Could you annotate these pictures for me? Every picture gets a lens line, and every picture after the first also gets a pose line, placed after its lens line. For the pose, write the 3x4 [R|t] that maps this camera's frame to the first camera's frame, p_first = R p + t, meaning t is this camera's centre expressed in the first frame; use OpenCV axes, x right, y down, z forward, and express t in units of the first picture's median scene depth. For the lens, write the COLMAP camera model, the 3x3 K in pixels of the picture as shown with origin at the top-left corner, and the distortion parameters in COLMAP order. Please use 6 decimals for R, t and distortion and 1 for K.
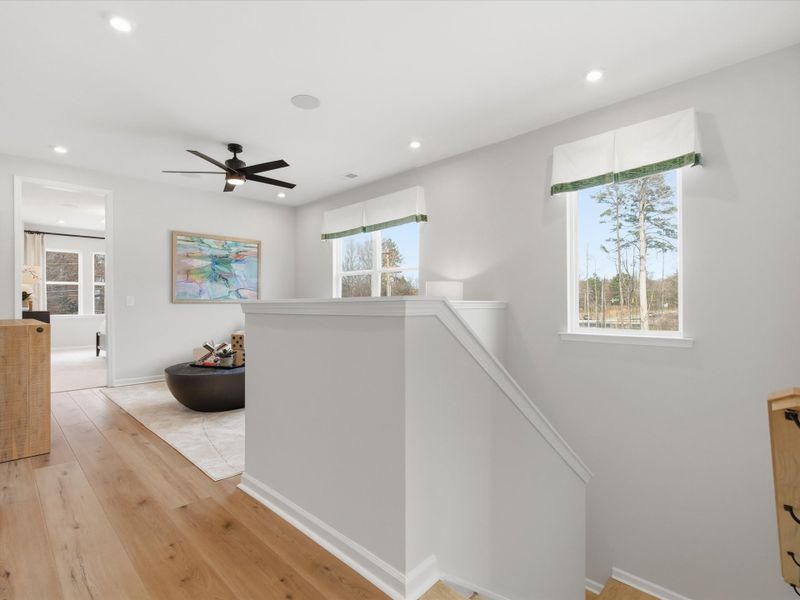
lens RADIAL K [[404.0, 0, 400.0], [0, 404.0, 300.0], [0, 0, 1]] dist [0.002402, 0.000145]
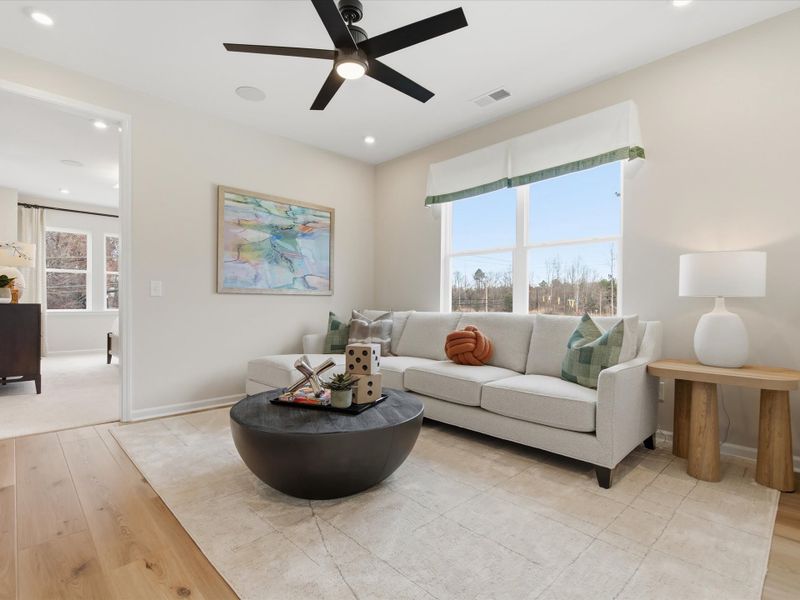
lens RADIAL K [[404.0, 0, 400.0], [0, 404.0, 300.0], [0, 0, 1]] dist [0.002402, 0.000145]
pose [[0.999712, 0.007708, -0.022713, -0.231050], [-0.007738, 0.999969, -0.001209, 0.016445], [0.022703, 0.001384, 0.999741, 0.318154]]
